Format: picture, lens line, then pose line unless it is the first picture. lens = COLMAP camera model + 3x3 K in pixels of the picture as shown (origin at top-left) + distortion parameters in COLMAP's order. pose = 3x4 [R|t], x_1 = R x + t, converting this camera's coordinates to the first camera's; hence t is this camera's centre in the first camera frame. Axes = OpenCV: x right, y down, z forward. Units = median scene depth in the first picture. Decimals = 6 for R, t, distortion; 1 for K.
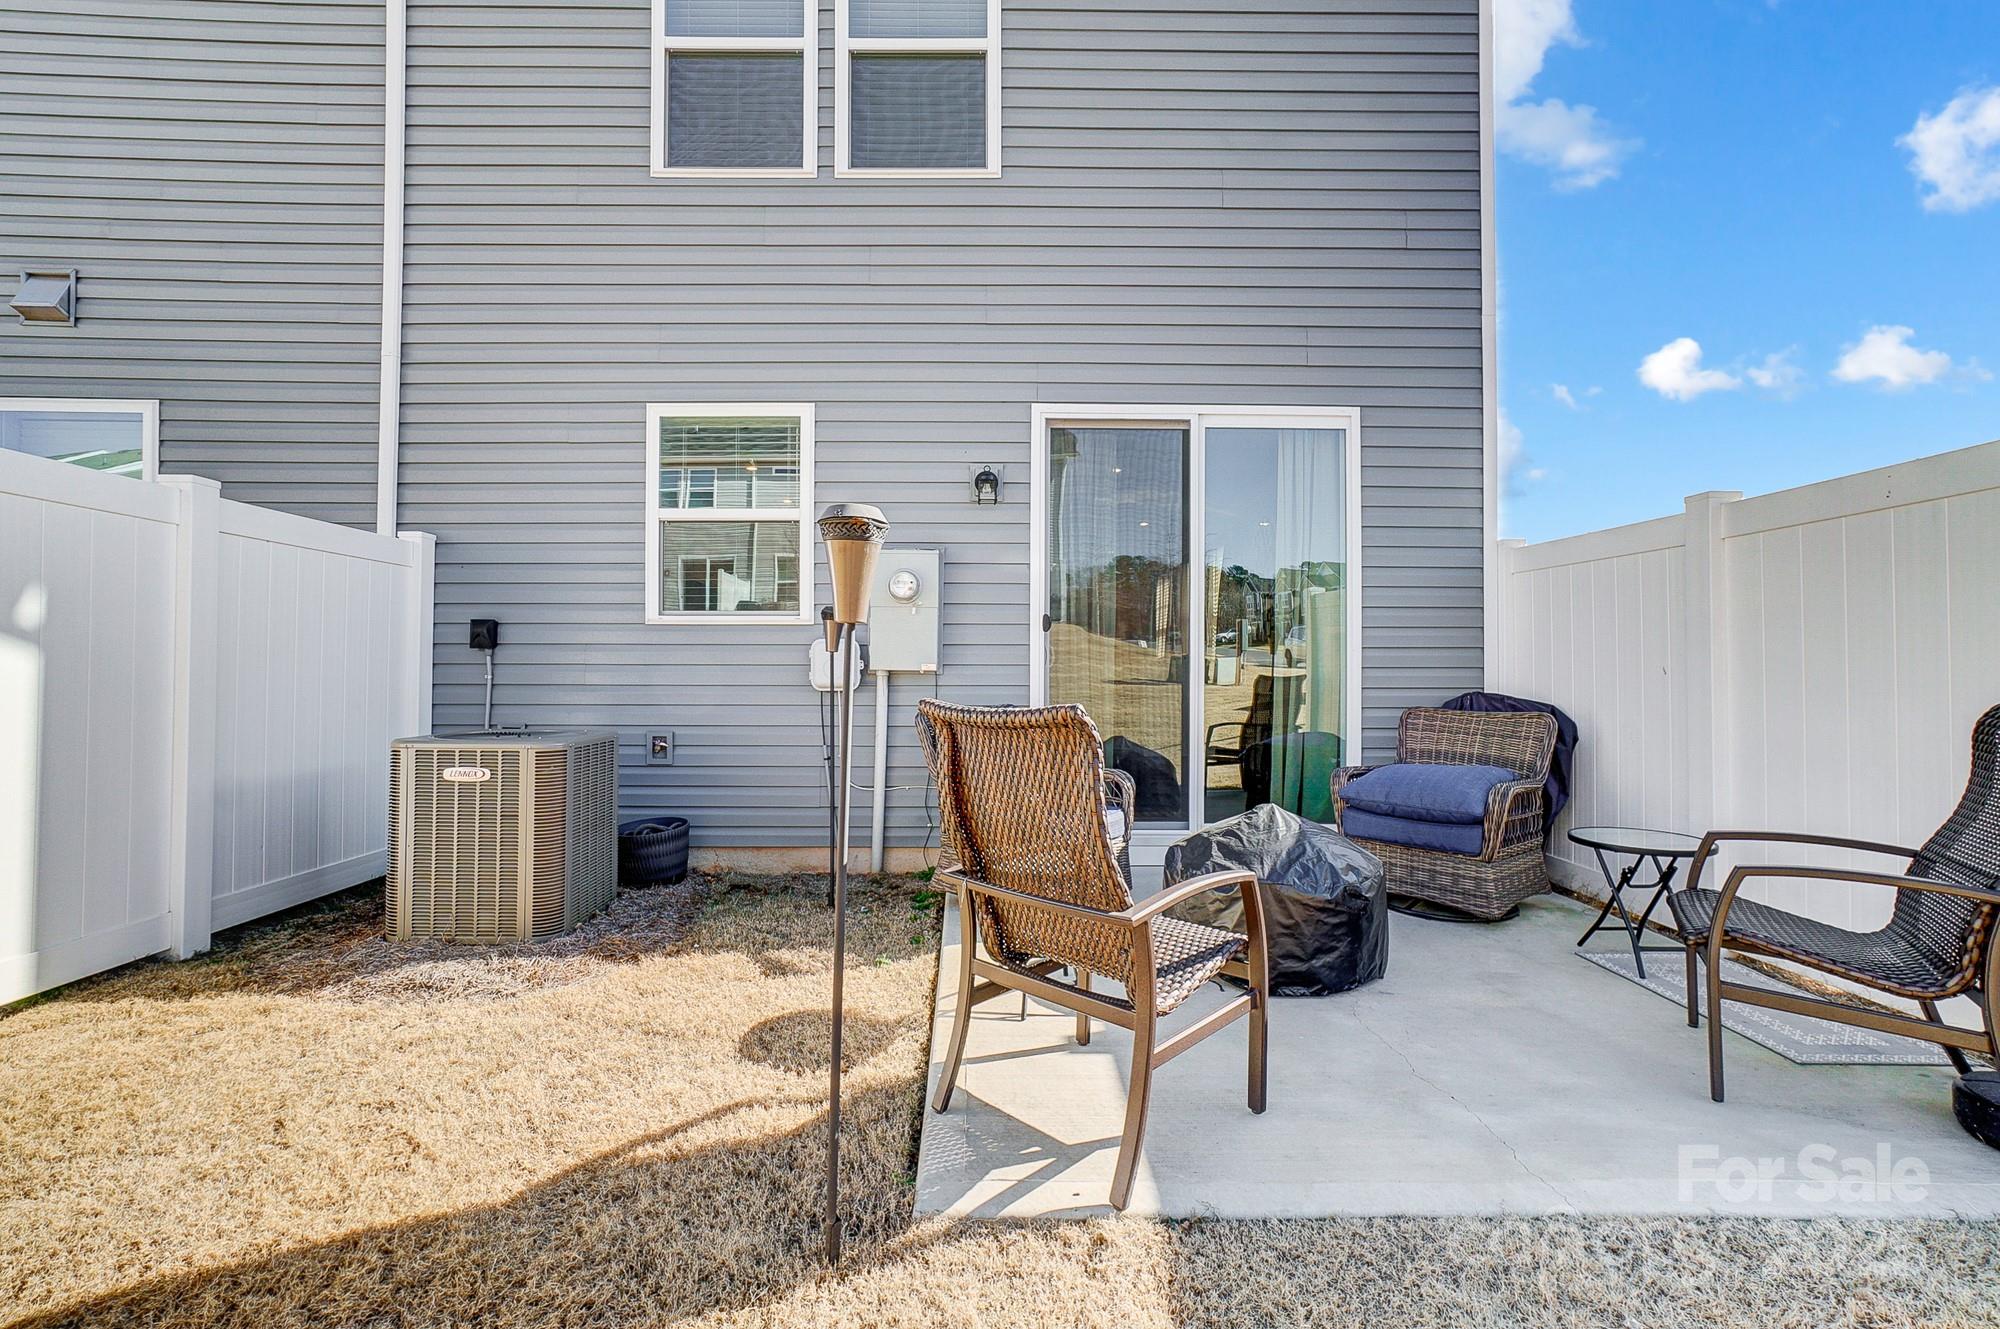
lens RADIAL K [[898.9, 0, 967.9], [0, 898.9, 659.0], [0, 0, 1]] dist [-0.018191, 0.005586]
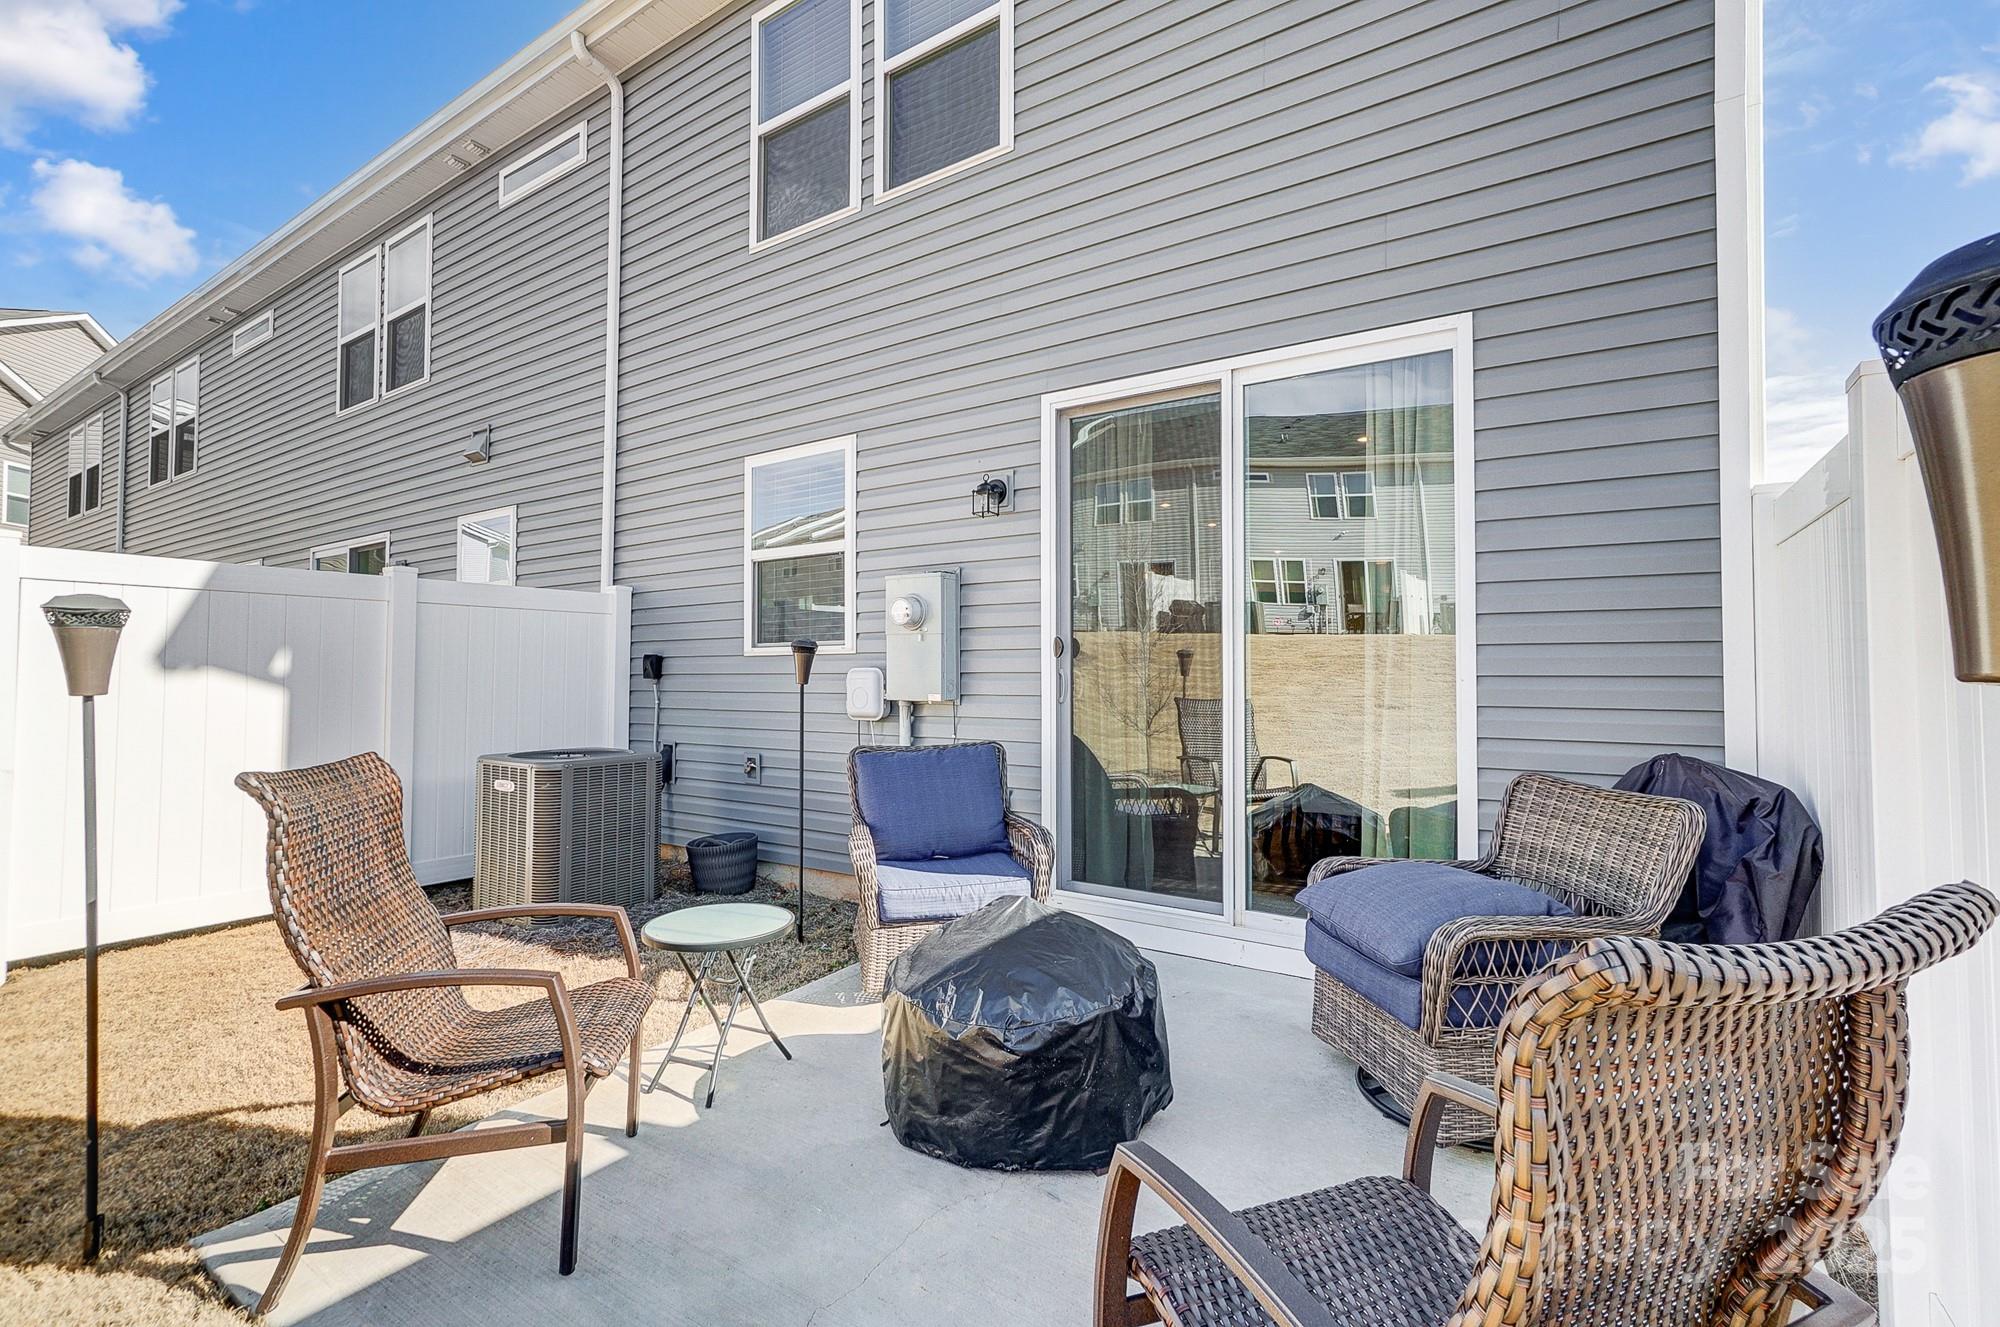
lens RADIAL K [[898.9, 0, 996.8], [0, 898.9, 655.2], [0, 0, 1]] dist [-0.018191, 0.005586]
pose [[0.825467, -0.017472, -0.564179, 0.525057], [0.012150, 0.999839, -0.013187, -0.021777], [0.564319, 0.004030, 0.825547, 0.257064]]
